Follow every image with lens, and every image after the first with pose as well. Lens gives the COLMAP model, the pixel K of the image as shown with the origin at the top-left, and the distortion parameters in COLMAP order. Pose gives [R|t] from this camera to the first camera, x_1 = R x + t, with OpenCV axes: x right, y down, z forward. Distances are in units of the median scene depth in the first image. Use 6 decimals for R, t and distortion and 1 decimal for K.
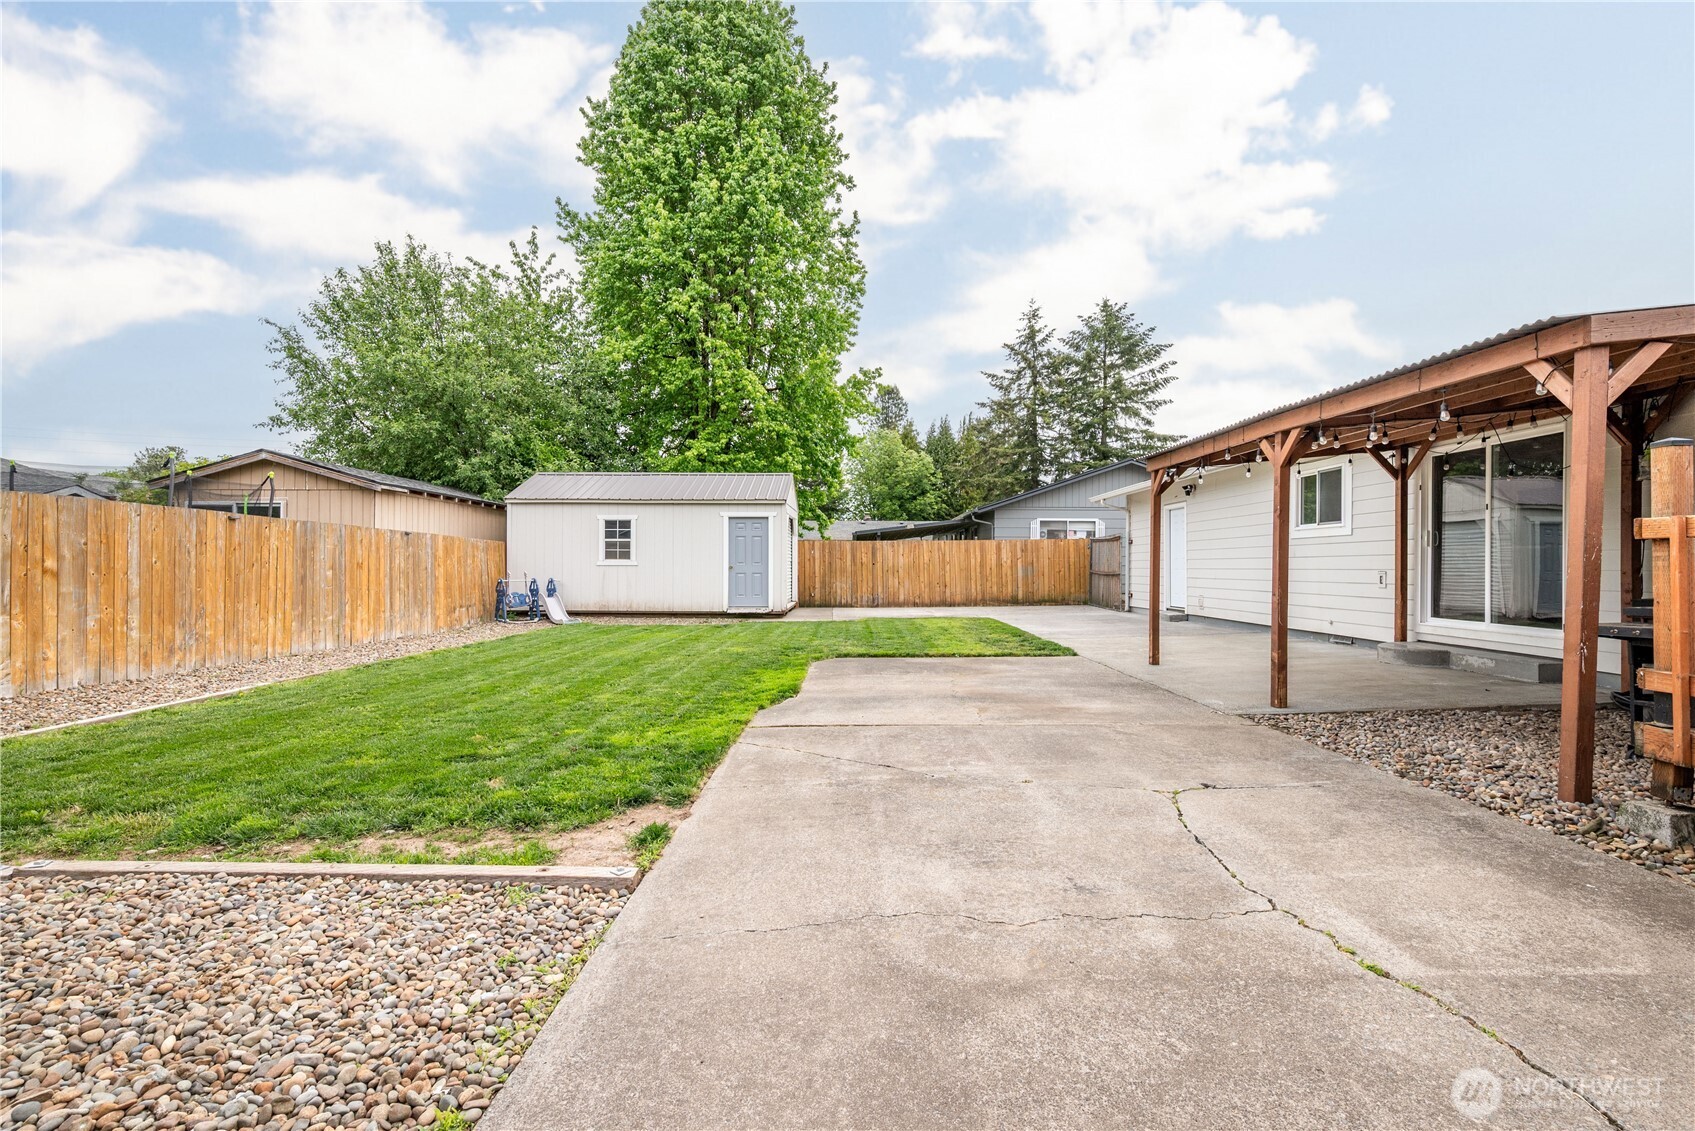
lens RADIAL K [[749.7, 0, 841.9], [0, 749.7, 567.8], [0, 0, 1]] dist [0.005616, -0.001082]
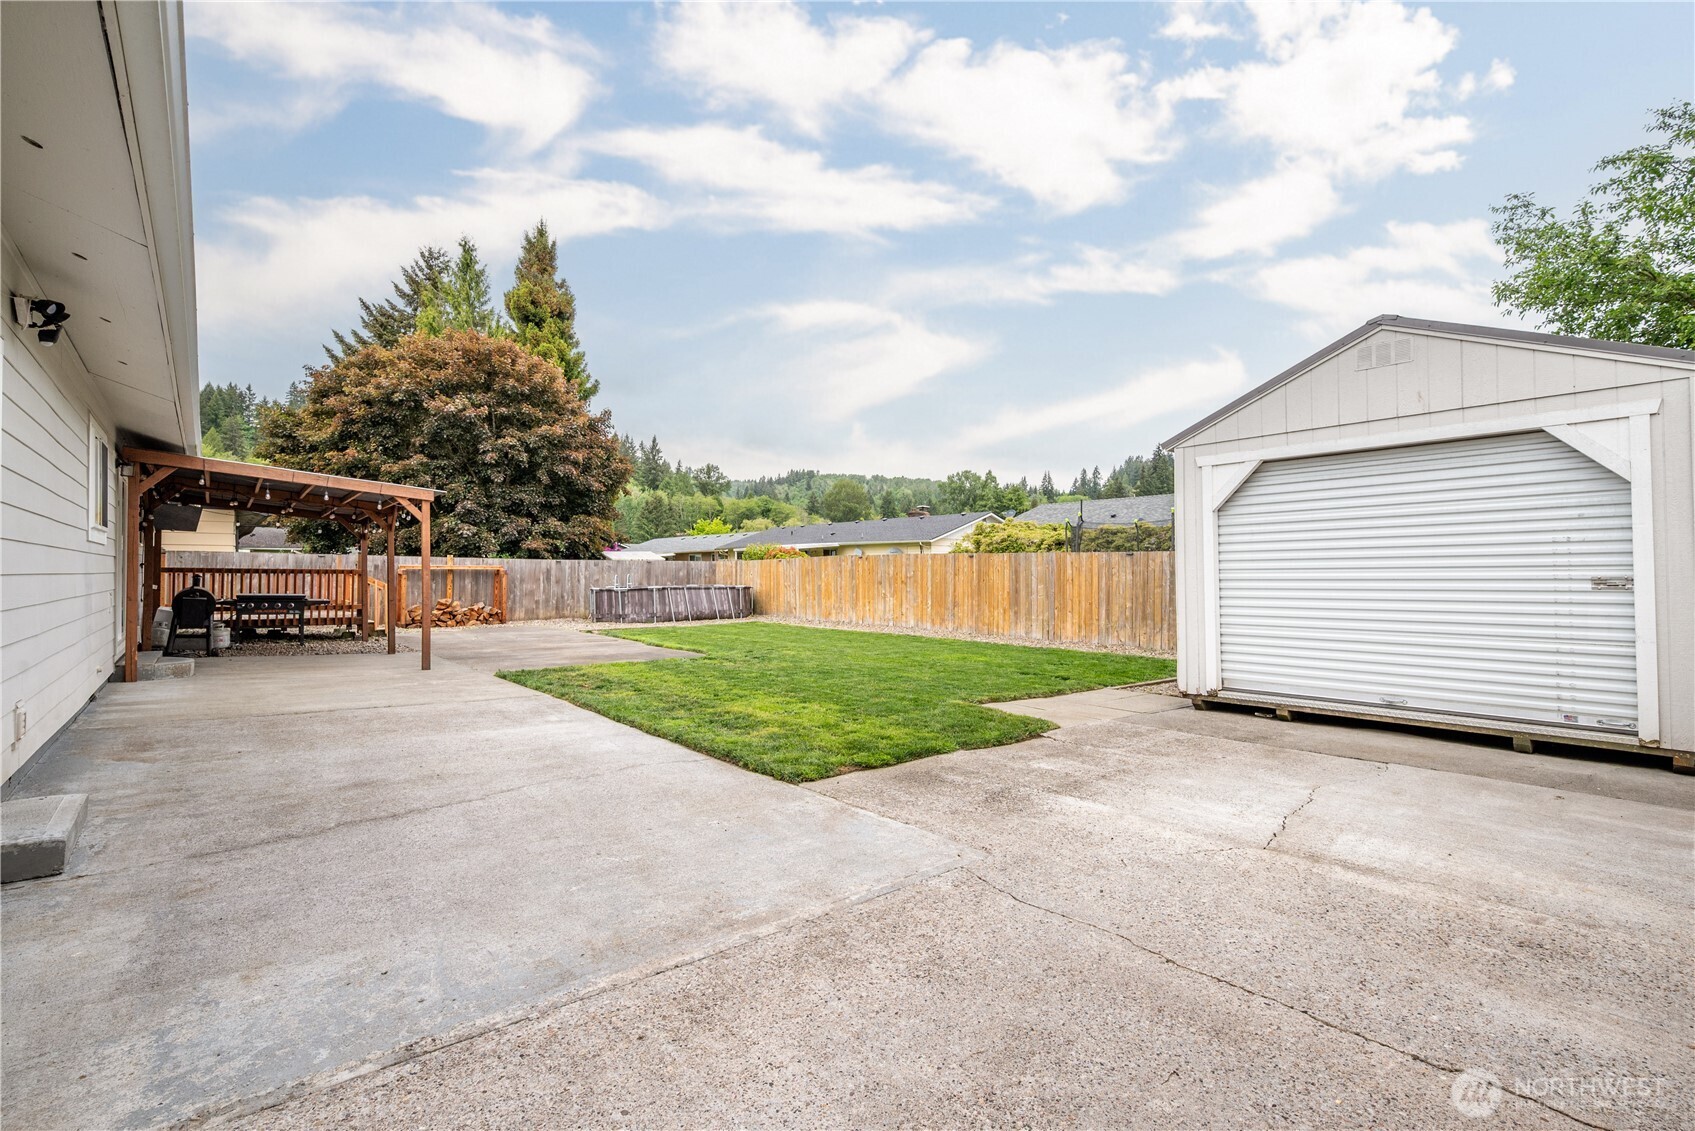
lens RADIAL K [[749.7, 0, 851.7], [0, 749.7, 565.0], [0, 0, 1]] dist [0.005616, -0.001082]
pose [[-0.745218, -0.010527, -0.666738, 0.291134], [-0.004355, 0.999931, -0.010920, -0.009312], [0.666807, -0.005235, -0.745212, 0.956410]]
